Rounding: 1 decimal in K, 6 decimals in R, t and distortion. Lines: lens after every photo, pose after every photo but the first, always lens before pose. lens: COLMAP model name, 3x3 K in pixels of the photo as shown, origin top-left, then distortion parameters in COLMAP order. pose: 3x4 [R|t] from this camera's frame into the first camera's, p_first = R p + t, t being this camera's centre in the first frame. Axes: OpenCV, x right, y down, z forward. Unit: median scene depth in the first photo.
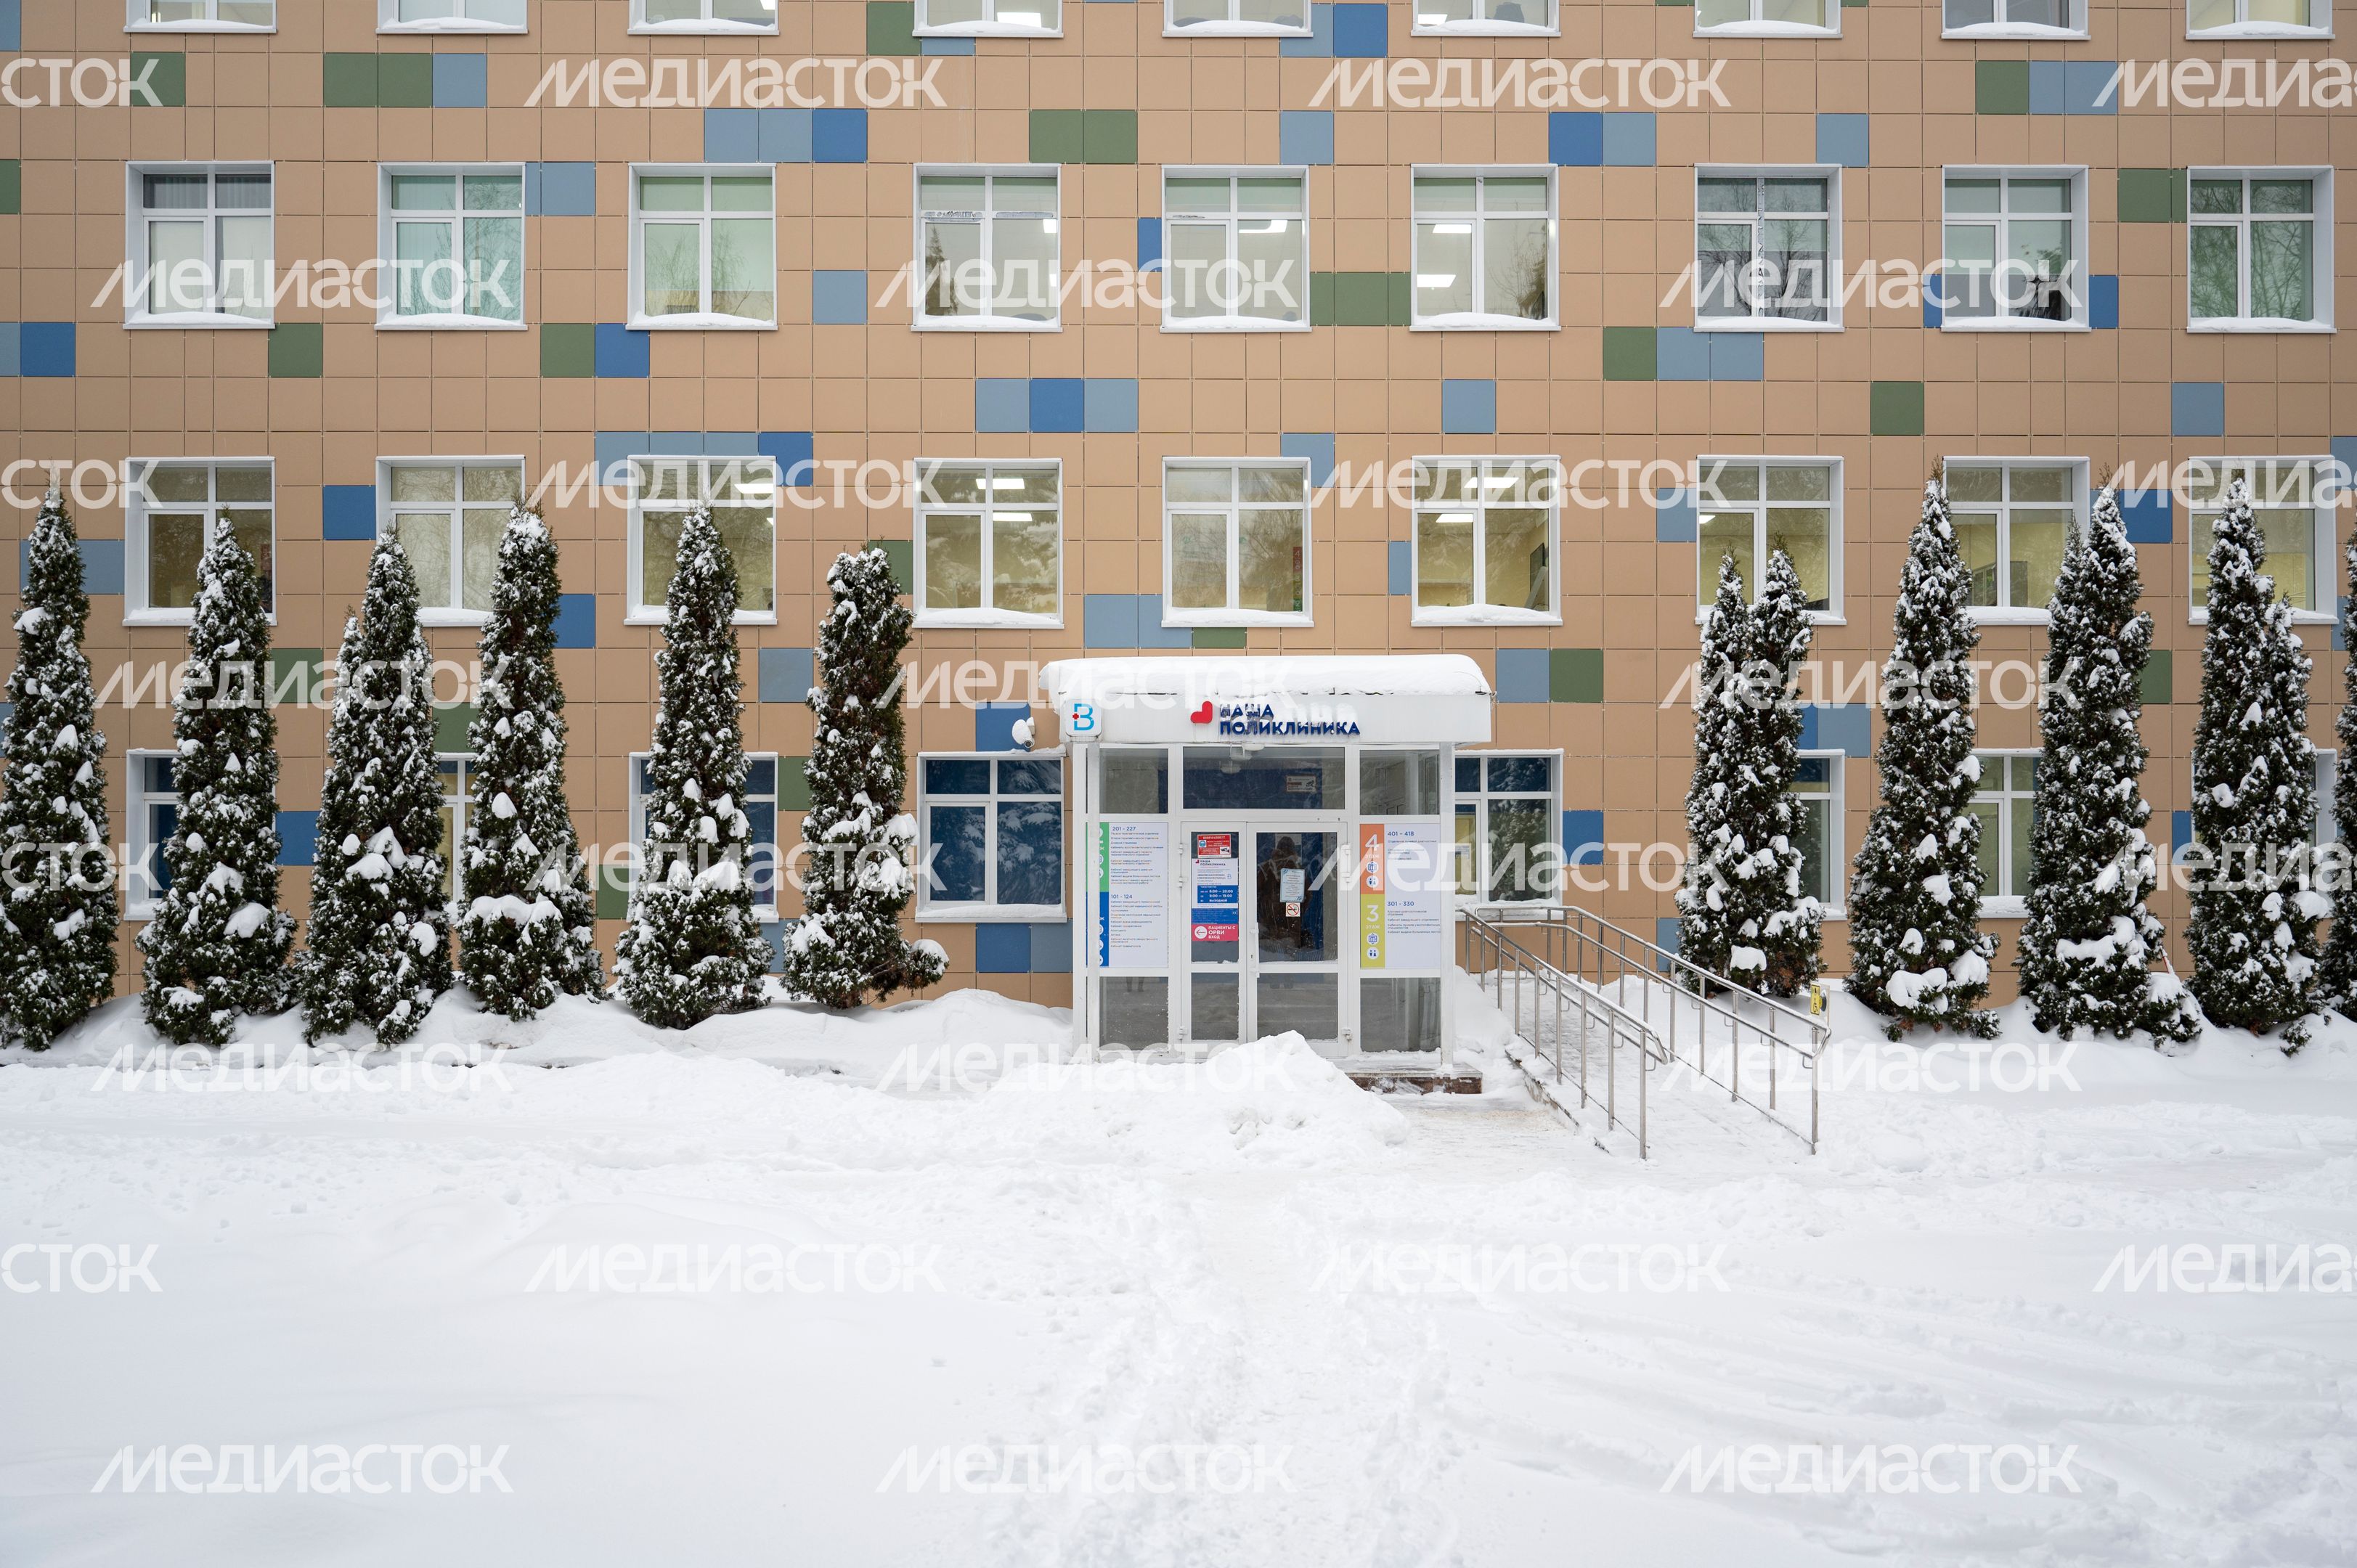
lens RADIAL K [[2069.3, 0, 1173.7], [0, 2069.3, 788.2], [0, 0, 1]] dist [-0.012518, -0.001254]
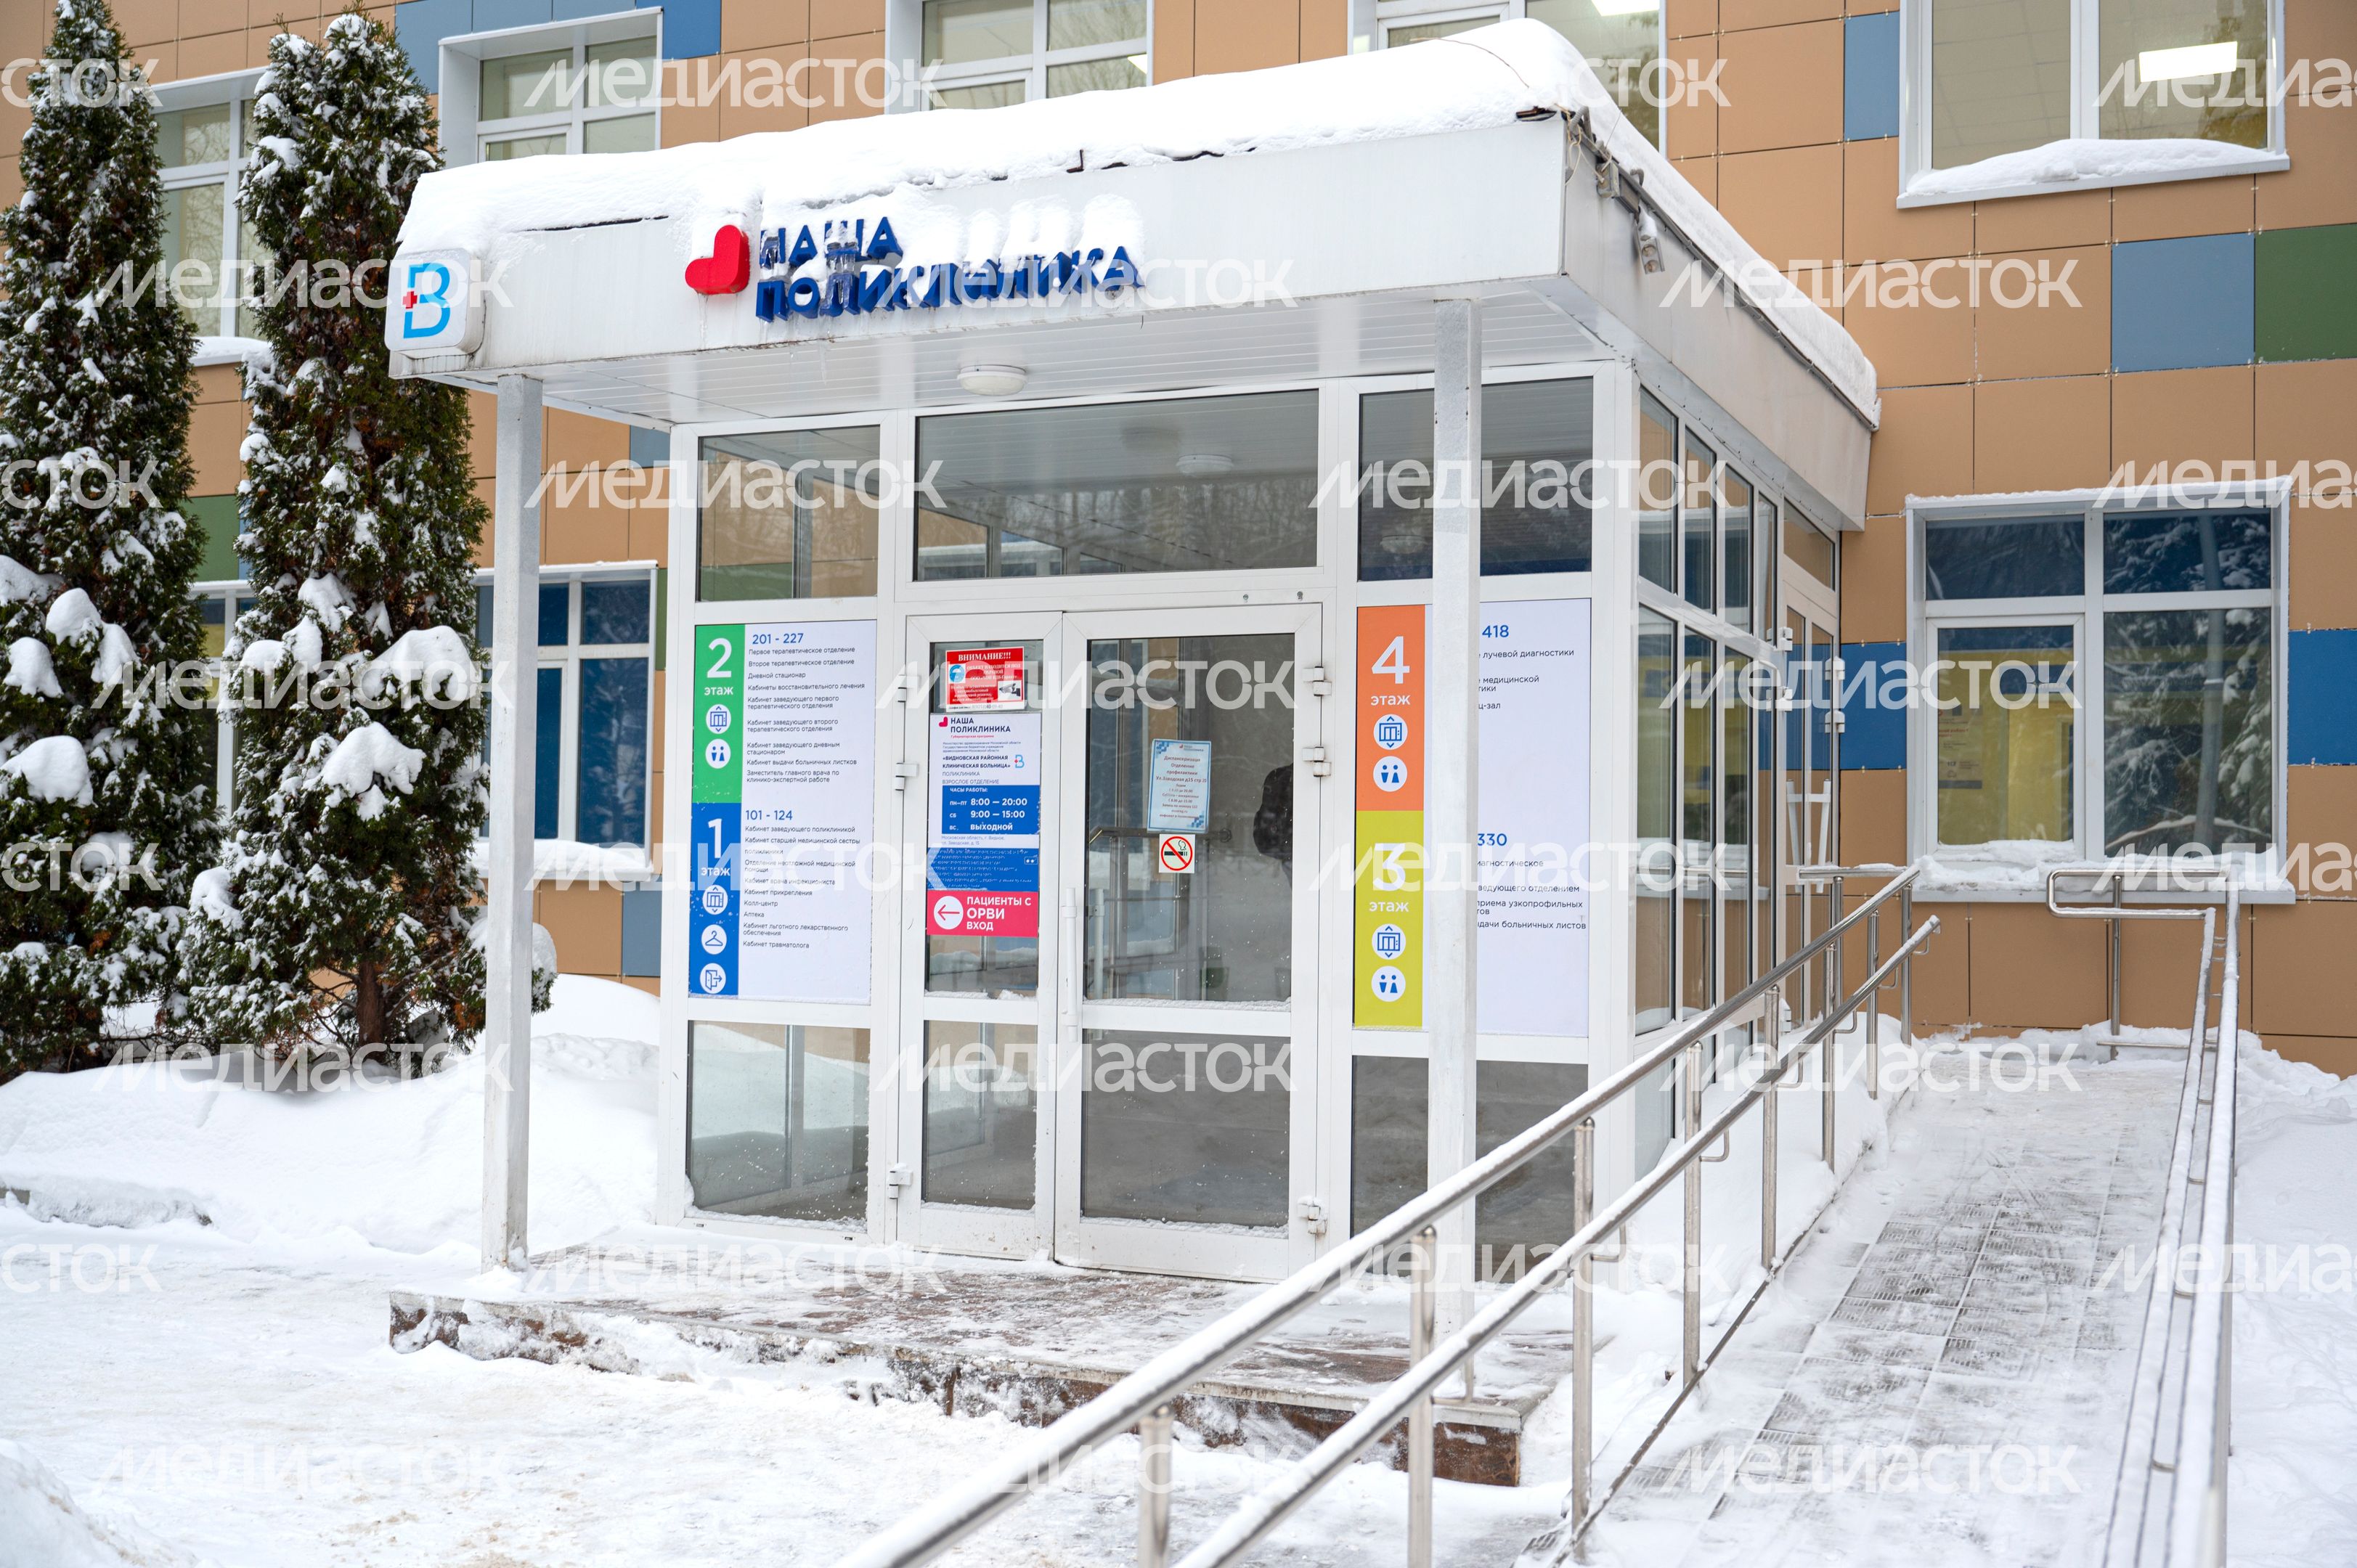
lens RADIAL K [[2398.2, 0, 1179.3], [0, 2398.2, 789.6], [0, 0, 1]] dist [-0.010292, 0.000000]
pose [[0.923235, -0.000367, -0.384235, 0.216152], [0.009658, 0.999706, 0.022252, 0.038447], [0.384114, -0.024254, 0.922967, 0.619252]]
